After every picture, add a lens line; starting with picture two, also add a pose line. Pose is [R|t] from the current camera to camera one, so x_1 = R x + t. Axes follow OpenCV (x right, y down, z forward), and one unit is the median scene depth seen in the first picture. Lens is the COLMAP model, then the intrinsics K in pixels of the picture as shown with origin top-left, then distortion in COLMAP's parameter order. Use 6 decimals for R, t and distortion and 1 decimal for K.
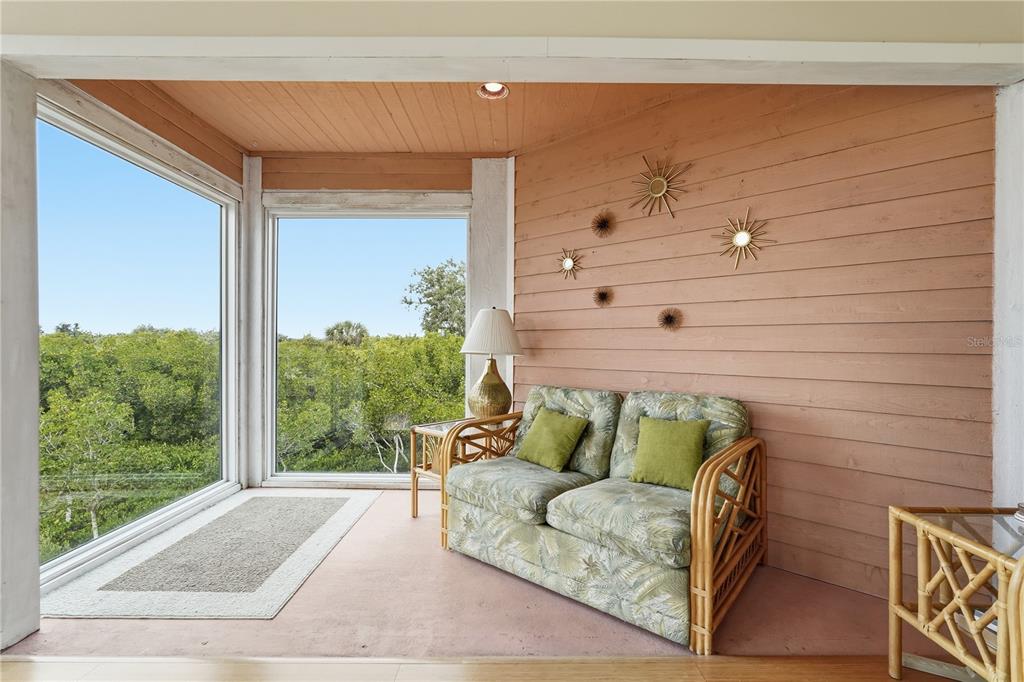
lens RADIAL K [[462.9, 0, 510.3], [0, 462.9, 345.1], [0, 0, 1]] dist [-0.004486, -0.000136]
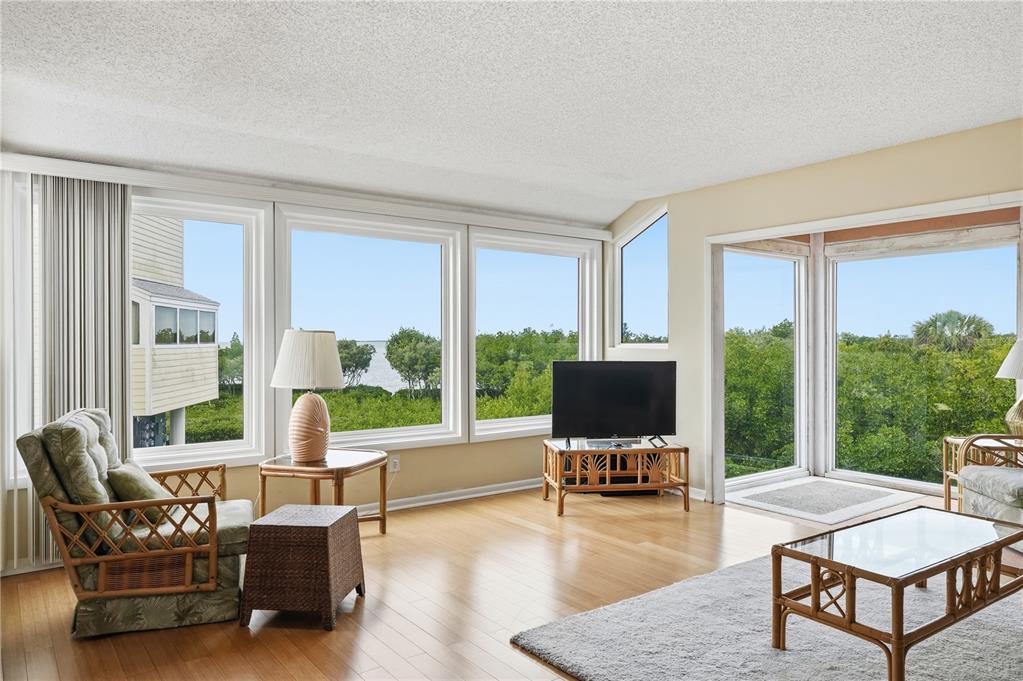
lens RADIAL K [[697.9, 0, 513.5], [0, 697.9, 345.1], [0, 0, 1]] dist [-0.001921, 0.003183]
pose [[0.614190, -0.003203, -0.789152, 0.487169], [0.000733, 0.999994, -0.003489, -0.054798], [0.789158, 0.001564, 0.614188, -0.920493]]
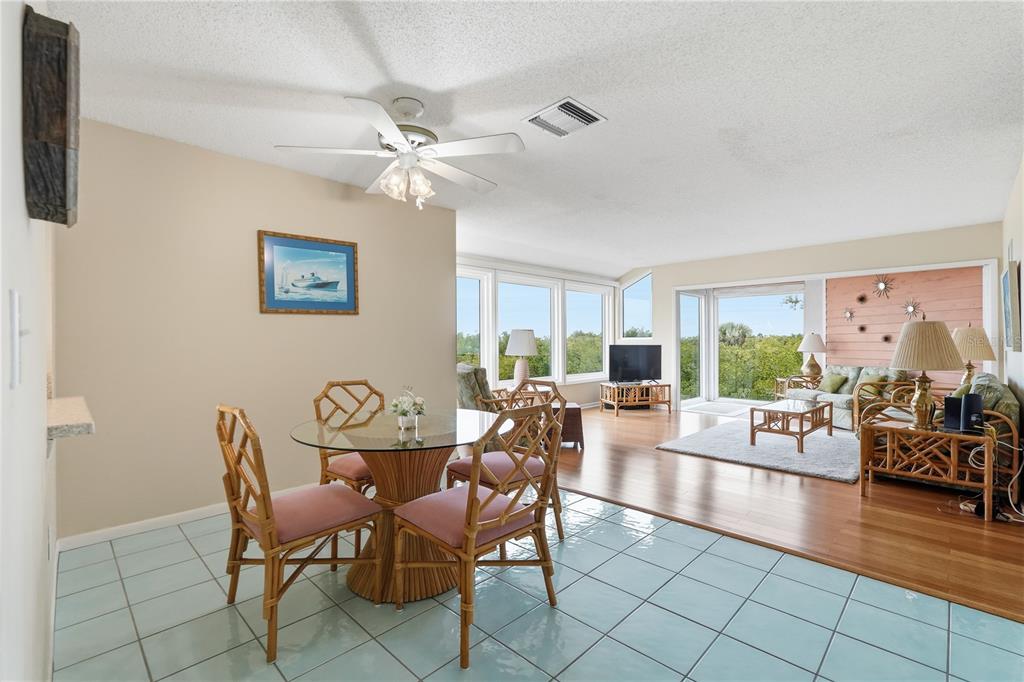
lens RADIAL K [[462.9, 0, 514.3], [0, 462.9, 342.8], [0, 0, 1]] dist [-0.004486, -0.000136]
pose [[0.719133, -0.006197, -0.694844, 0.513105], [0.004195, 0.999981, -0.004576, -0.024437], [0.694859, 0.000376, 0.719146, -1.811818]]
